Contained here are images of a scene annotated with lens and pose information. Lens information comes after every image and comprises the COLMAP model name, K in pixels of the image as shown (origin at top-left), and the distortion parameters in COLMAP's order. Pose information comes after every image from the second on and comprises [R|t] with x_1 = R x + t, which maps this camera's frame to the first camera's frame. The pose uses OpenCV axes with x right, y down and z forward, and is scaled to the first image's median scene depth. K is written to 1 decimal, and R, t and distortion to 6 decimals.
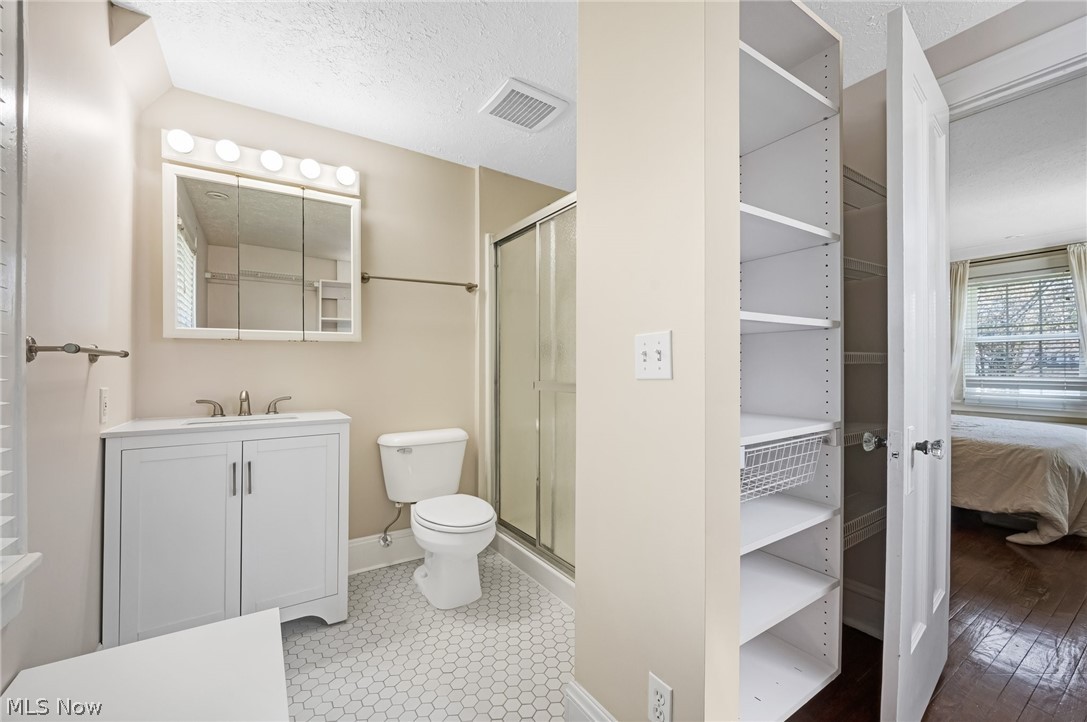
lens RADIAL K [[433.4, 0, 539.0], [0, 433.4, 362.7], [0, 0, 1]] dist [0.000130, -0.001205]
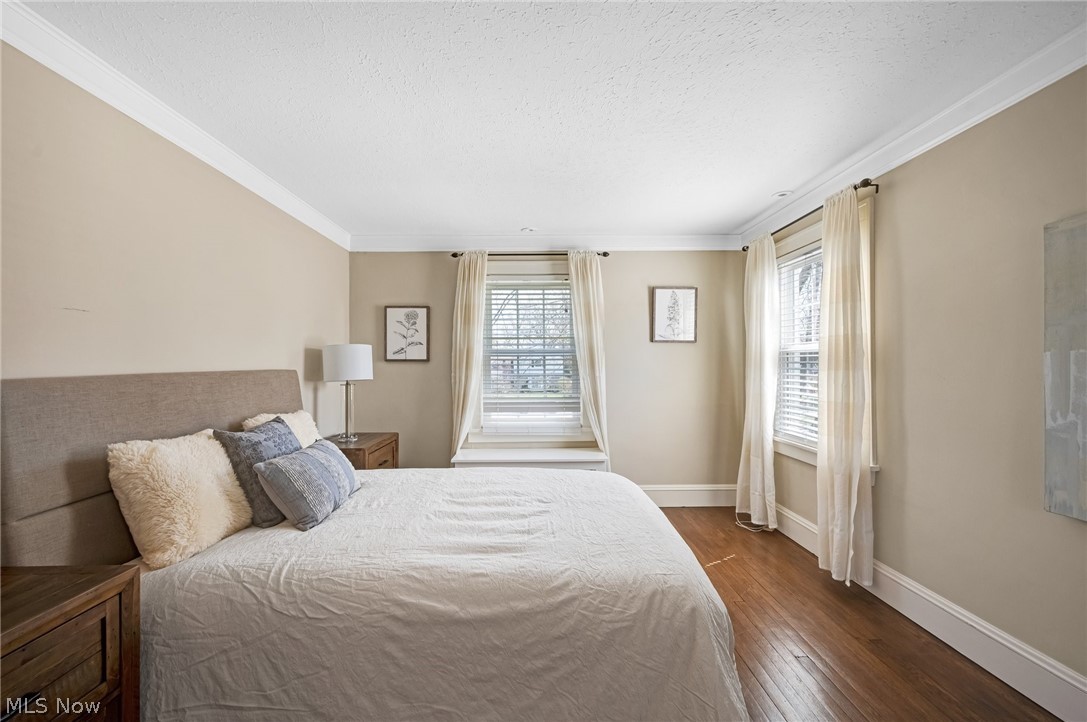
lens RADIAL K [[433.4, 0, 538.5], [0, 433.4, 361.0], [0, 0, 1]] dist [0.000130, -0.001205]
pose [[0.522237, 0.003609, 0.852793, 0.393077], [-0.002146, 0.999993, -0.002917, -0.037132], [-0.852798, -0.000307, 0.522241, 0.540535]]
